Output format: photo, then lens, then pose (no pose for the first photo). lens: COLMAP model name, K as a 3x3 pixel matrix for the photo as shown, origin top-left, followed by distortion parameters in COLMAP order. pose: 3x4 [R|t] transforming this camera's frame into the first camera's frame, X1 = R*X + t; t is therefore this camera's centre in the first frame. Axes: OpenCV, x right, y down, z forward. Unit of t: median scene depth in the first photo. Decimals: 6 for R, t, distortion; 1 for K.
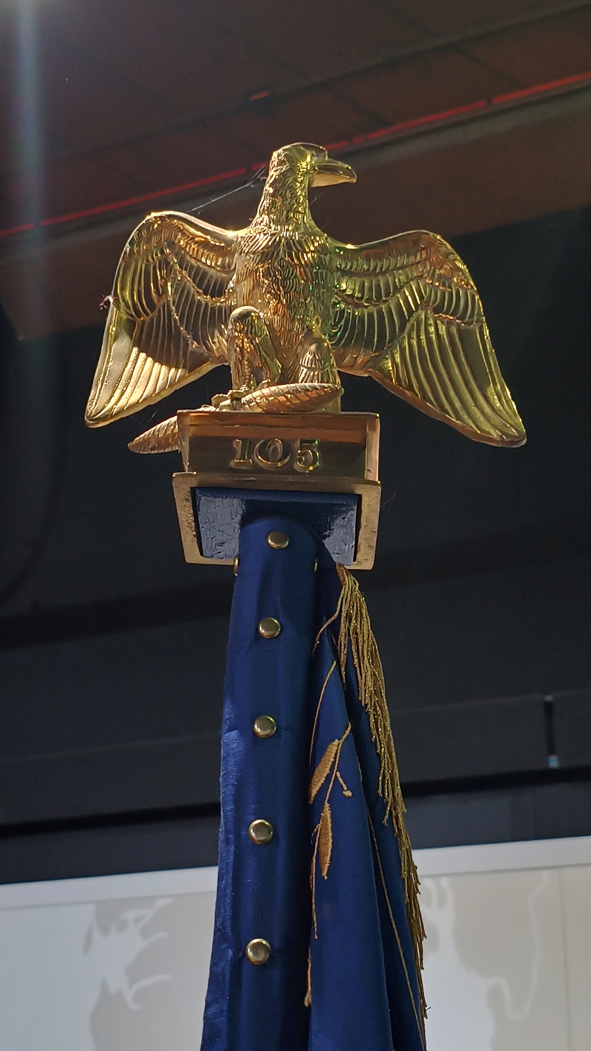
lens RADIAL K [[1388.0, 0, 294.9], [0, 1388.0, 525.5], [0, 0, 1]] dist [0.017790, 0.000000]
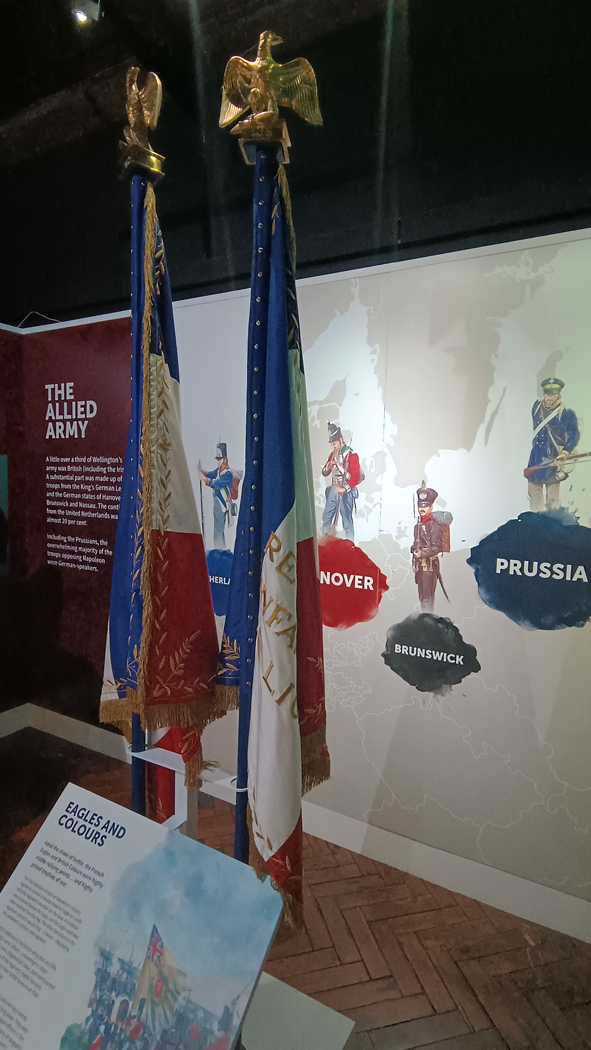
lens RADIAL K [[586.1, 0, 296.5], [0, 586.1, 523.8], [0, 0, 1]] dist [-0.001931, -0.000409]
pose [[0.991056, 0.011305, -0.132970, 0.311780], [0.059010, 0.856573, 0.512641, 0.056217], [0.119693, -0.515902, 0.848244, -1.020025]]
